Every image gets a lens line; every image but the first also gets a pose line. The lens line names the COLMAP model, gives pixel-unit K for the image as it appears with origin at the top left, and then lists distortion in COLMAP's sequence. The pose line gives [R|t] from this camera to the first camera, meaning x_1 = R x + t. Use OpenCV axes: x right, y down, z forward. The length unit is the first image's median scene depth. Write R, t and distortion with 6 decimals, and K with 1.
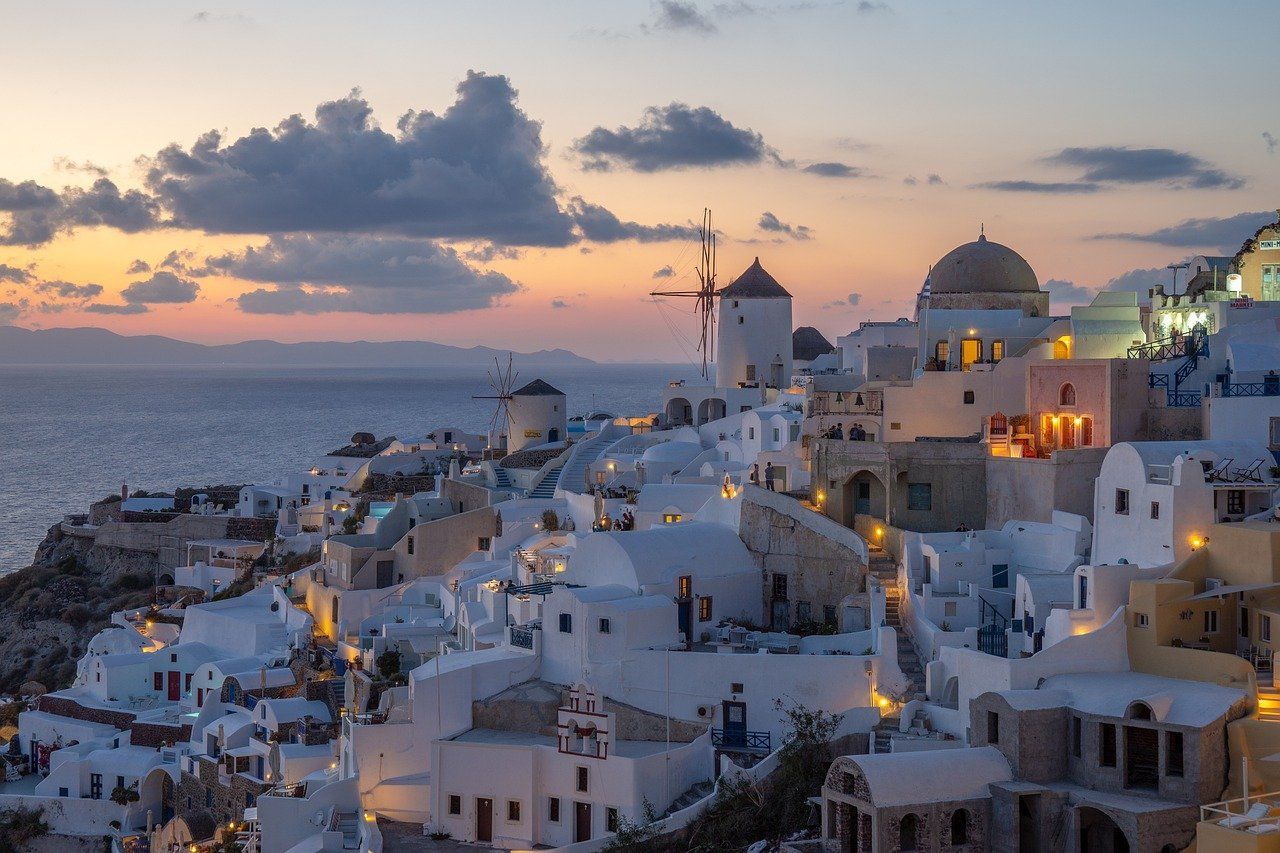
lens RADIAL K [[1816.9, 0, 640.0], [0, 1816.9, 426.5], [0, 0, 1]] dist [0.033176, 0.000000]
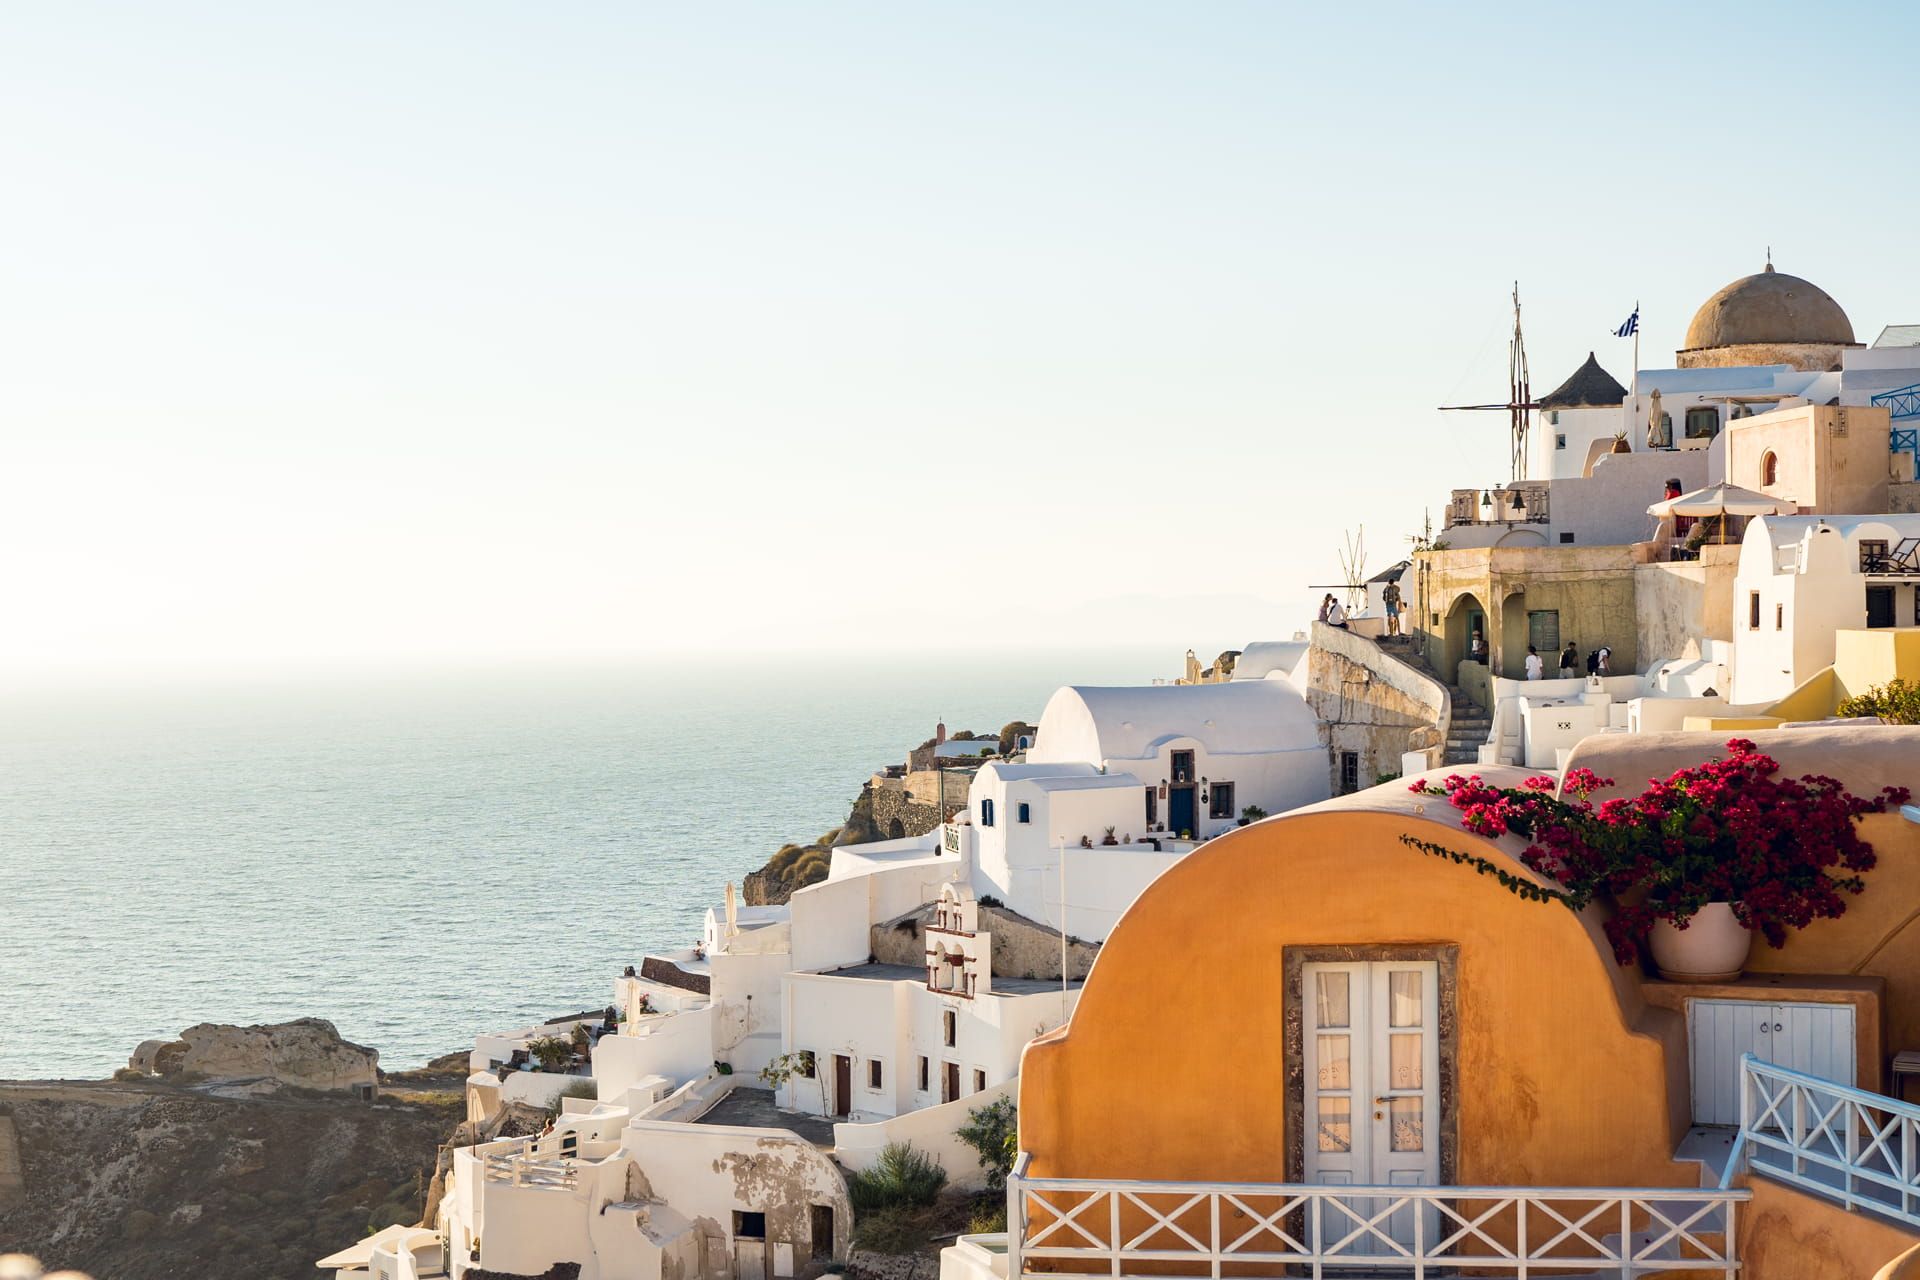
lens RADIAL K [[2460.0, 0, 959.9], [0, 2460.0, 640.7], [0, 0, 1]] dist [-0.089889, 0.000000]
pose [[0.964011, -0.006597, -0.265782, 0.196093], [0.005973, 0.999977, -0.003158, 0.046108], [0.265797, 0.001457, 0.964028, 0.102023]]
